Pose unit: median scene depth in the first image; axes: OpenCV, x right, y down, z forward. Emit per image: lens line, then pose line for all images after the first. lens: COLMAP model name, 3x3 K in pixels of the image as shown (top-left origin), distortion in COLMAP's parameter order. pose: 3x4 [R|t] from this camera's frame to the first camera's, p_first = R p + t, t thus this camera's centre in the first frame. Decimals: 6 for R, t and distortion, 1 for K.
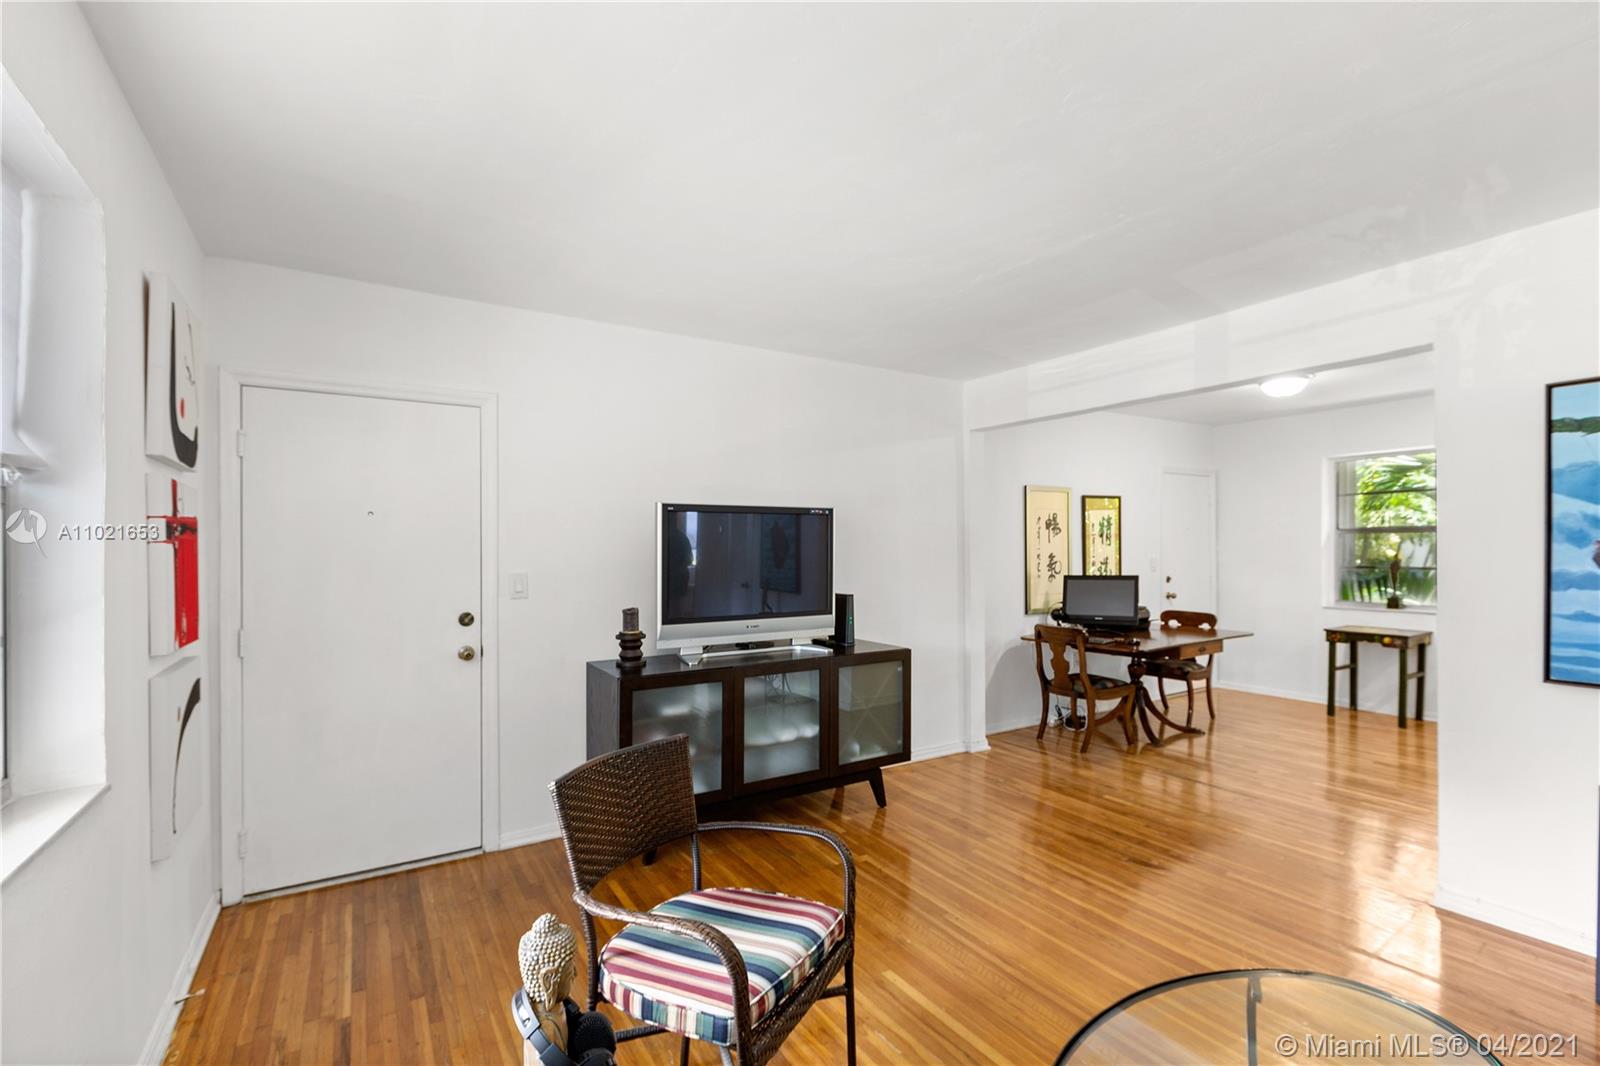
lens RADIAL K [[730.5, 0, 817.4], [0, 730.5, 548.4], [0, 0, 1]] dist [-0.001366, -0.000054]
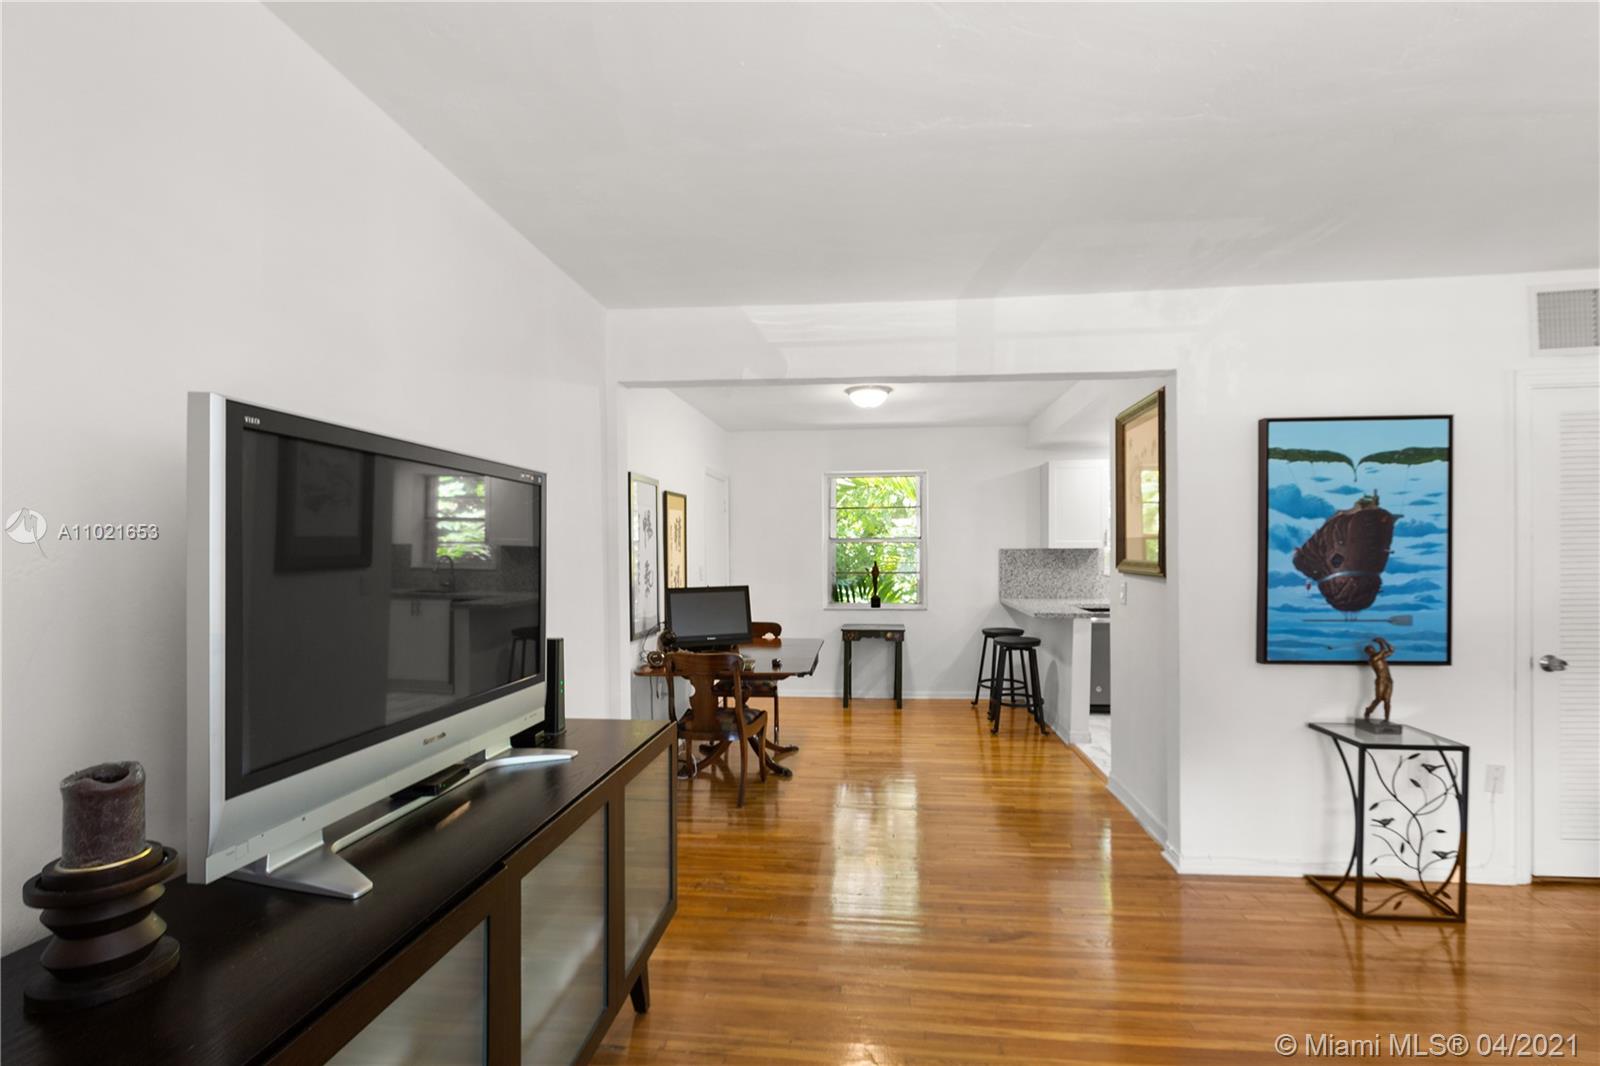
lens RADIAL K [[719.4, 0, 809.4], [0, 719.4, 558.6], [0, 0, 1]] dist [0.000225, 0.000272]
pose [[0.615024, -0.002013, 0.788506, -0.252892], [0.000403, 0.999997, 0.002239, 0.003465], [-0.788508, -0.001060, 0.615024, 0.526097]]
